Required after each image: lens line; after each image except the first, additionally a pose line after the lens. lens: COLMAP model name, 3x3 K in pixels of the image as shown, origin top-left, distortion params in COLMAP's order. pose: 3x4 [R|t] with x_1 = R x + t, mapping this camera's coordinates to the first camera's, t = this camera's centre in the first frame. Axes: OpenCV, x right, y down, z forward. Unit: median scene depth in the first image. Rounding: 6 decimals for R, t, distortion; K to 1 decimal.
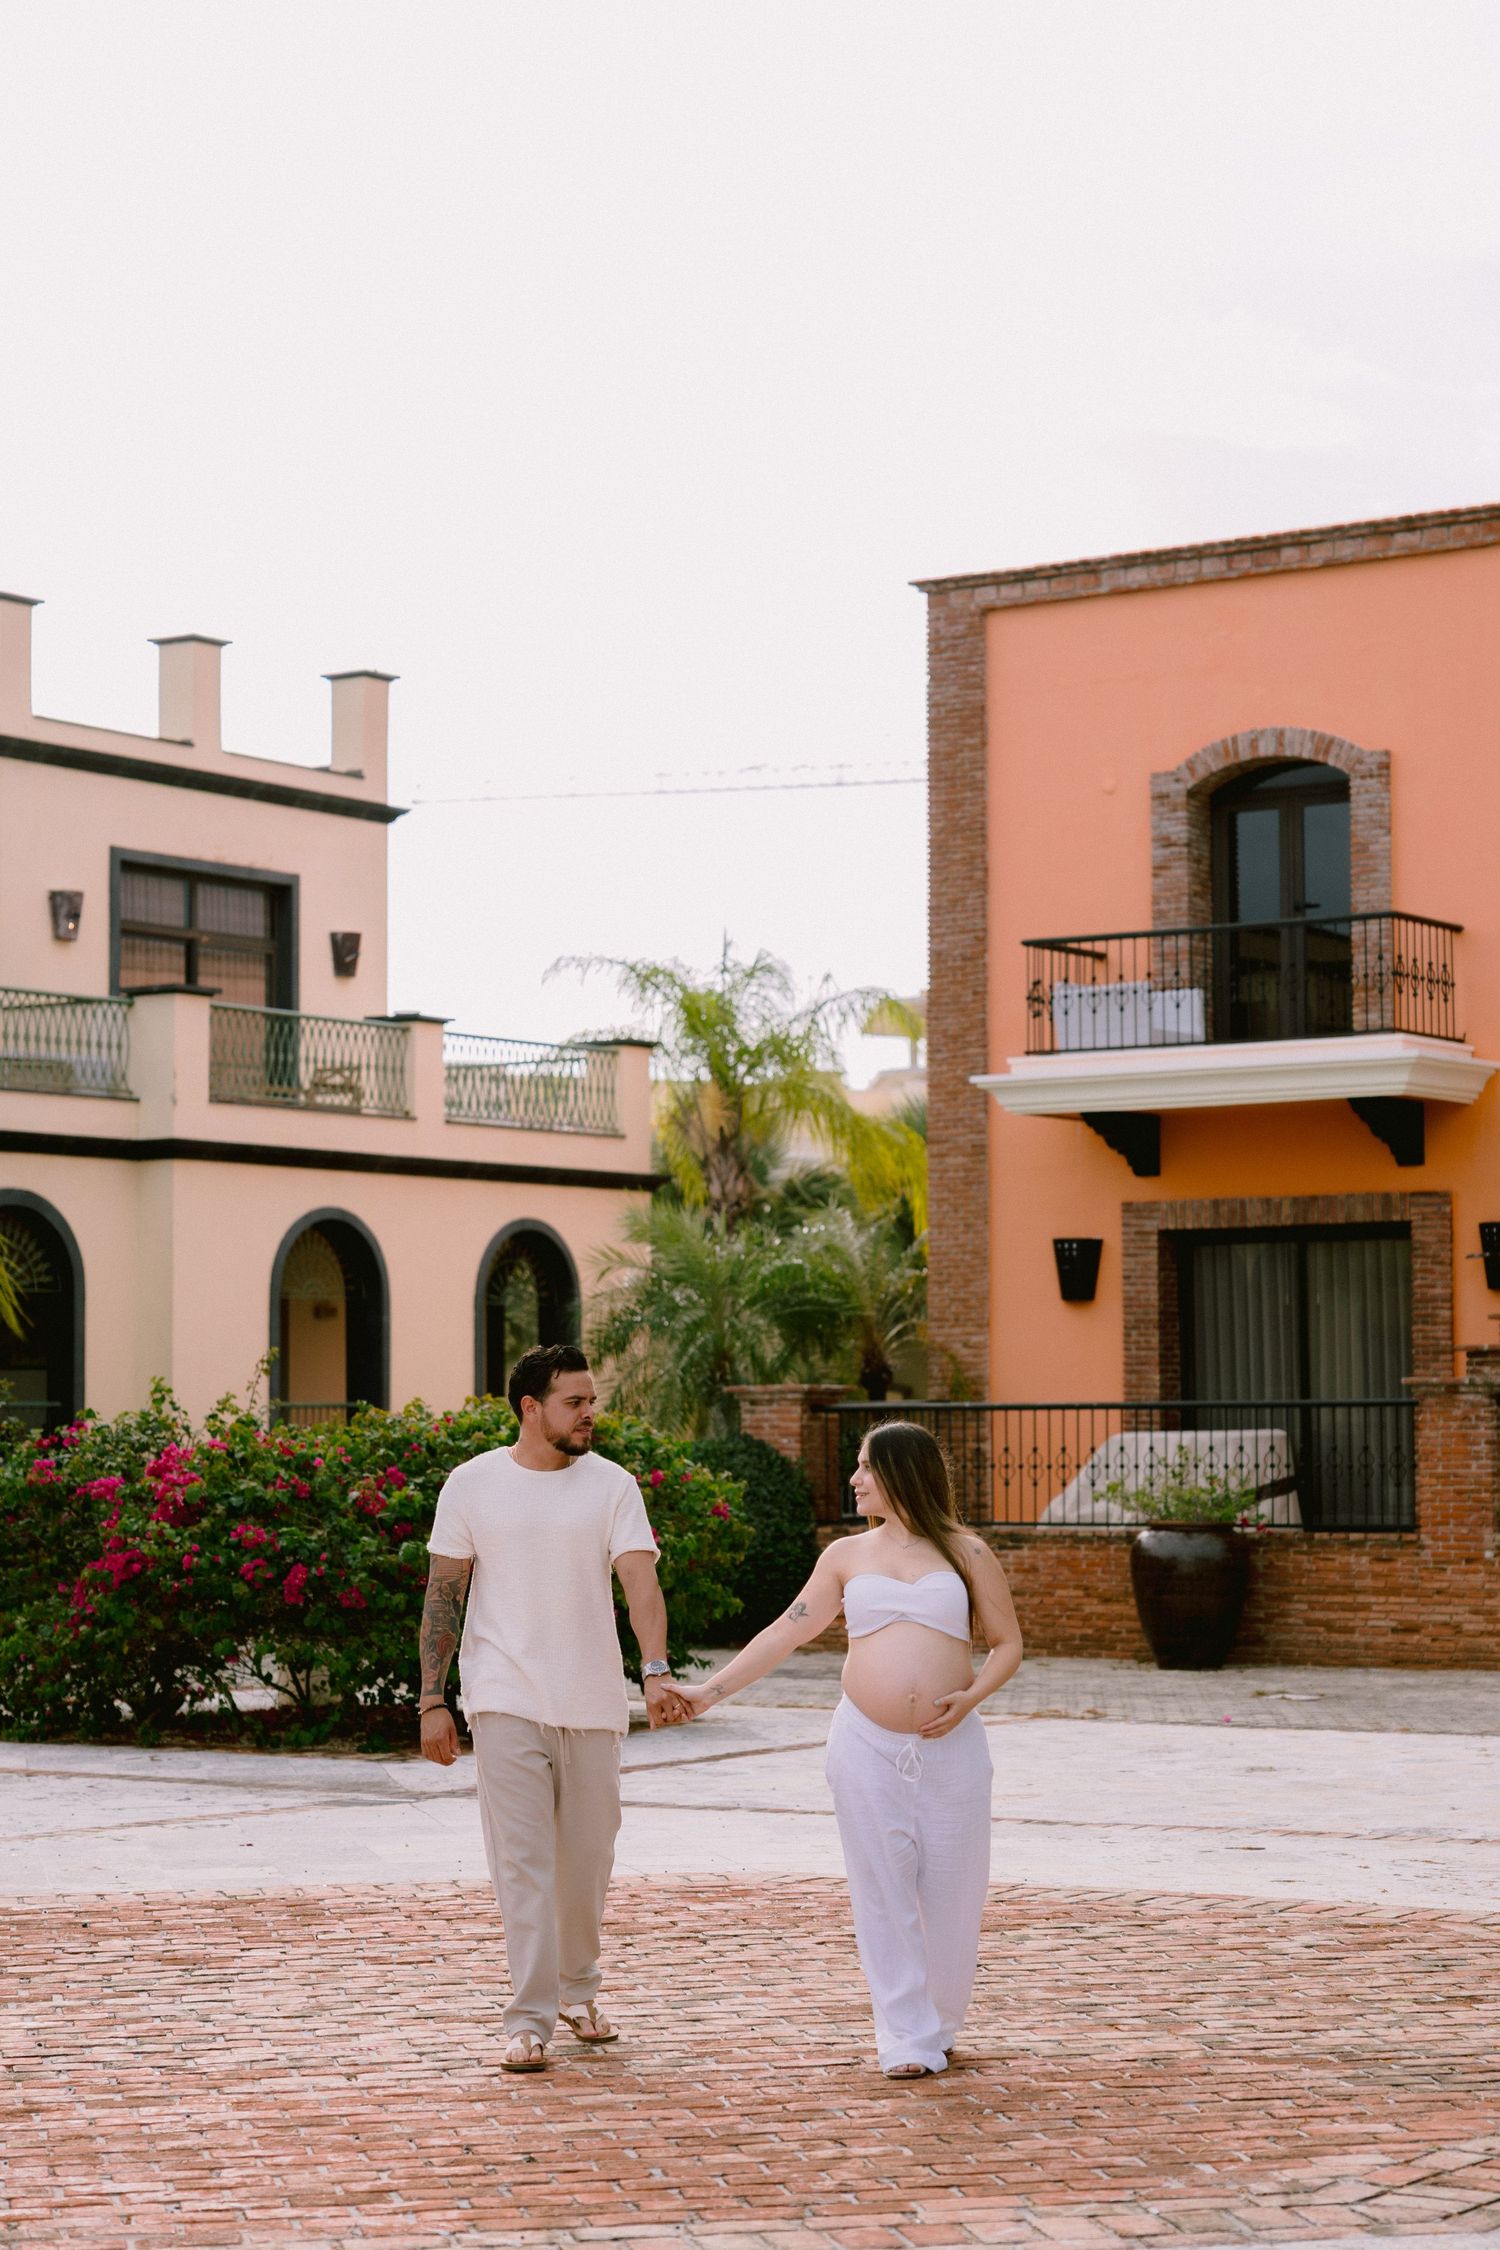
lens RADIAL K [[4462.0, 0, 742.8], [0, 4462.0, 1132.3], [0, 0, 1]] dist [0.089440, 0.000000]
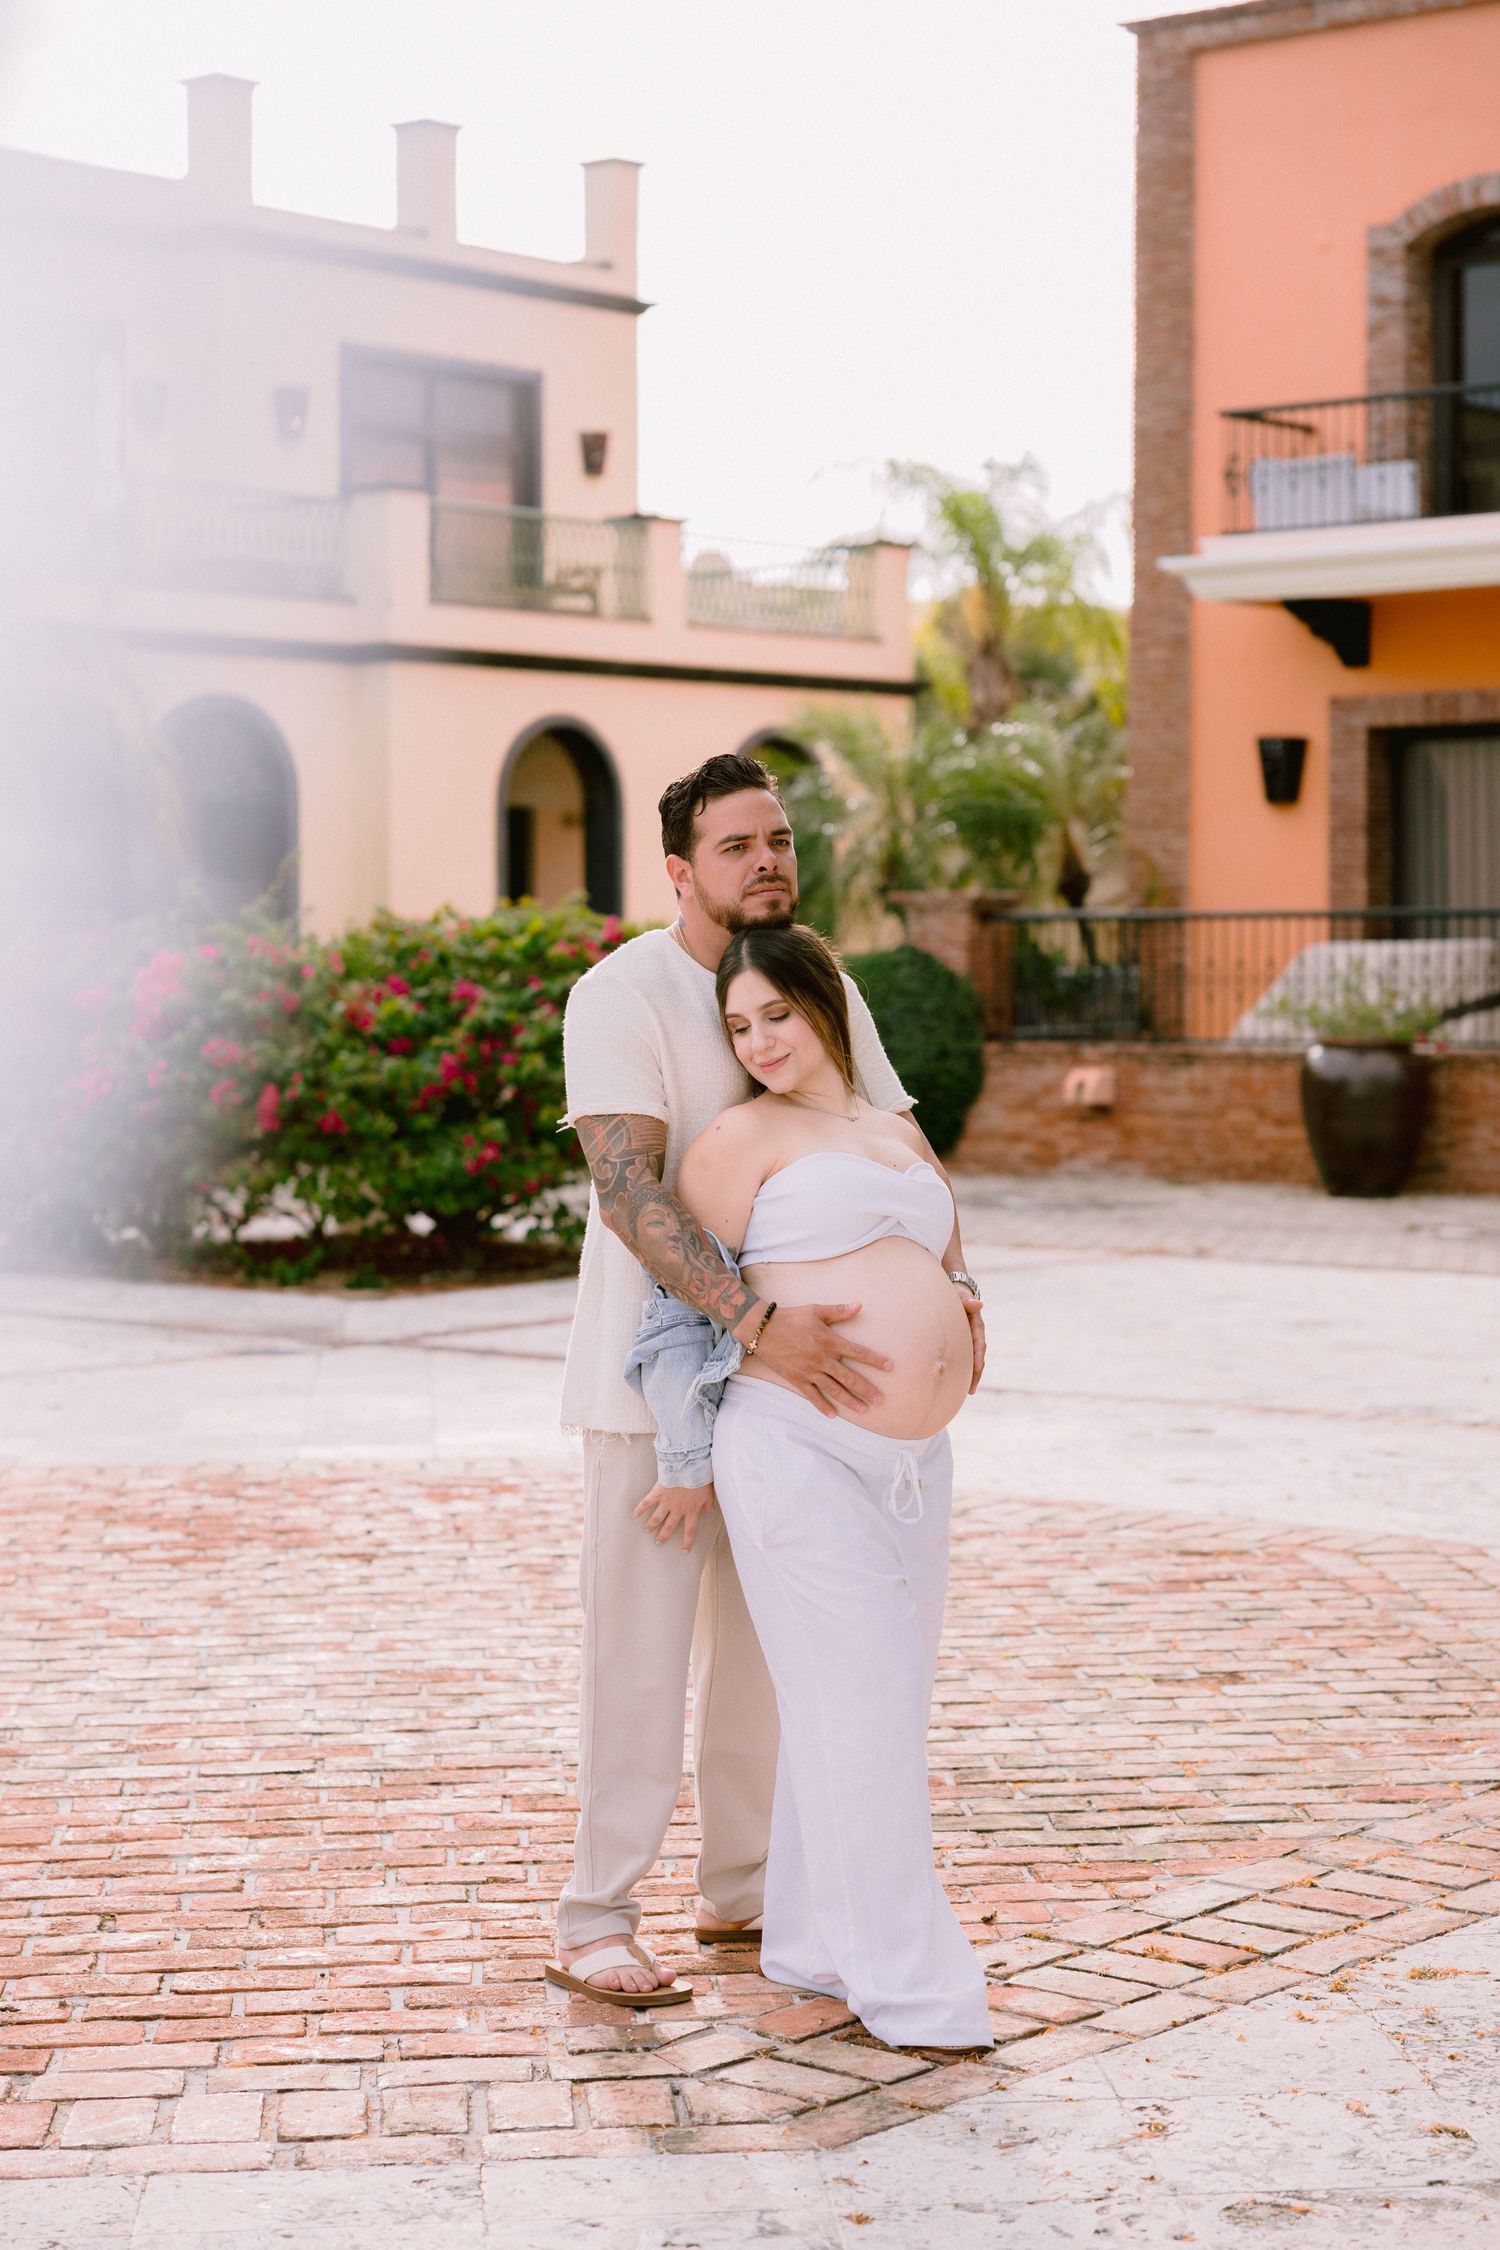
lens RADIAL K [[4206.1, 0, 742.1], [0, 4206.1, 1134.1], [0, 0, 1]] dist [0.007774, 0.000000]
pose [[0.994222, 0.006723, -0.107137, 0.057866], [0.005148, 0.993903, 0.110140, 0.009099], [0.107224, -0.110056, 0.988125, 0.112785]]
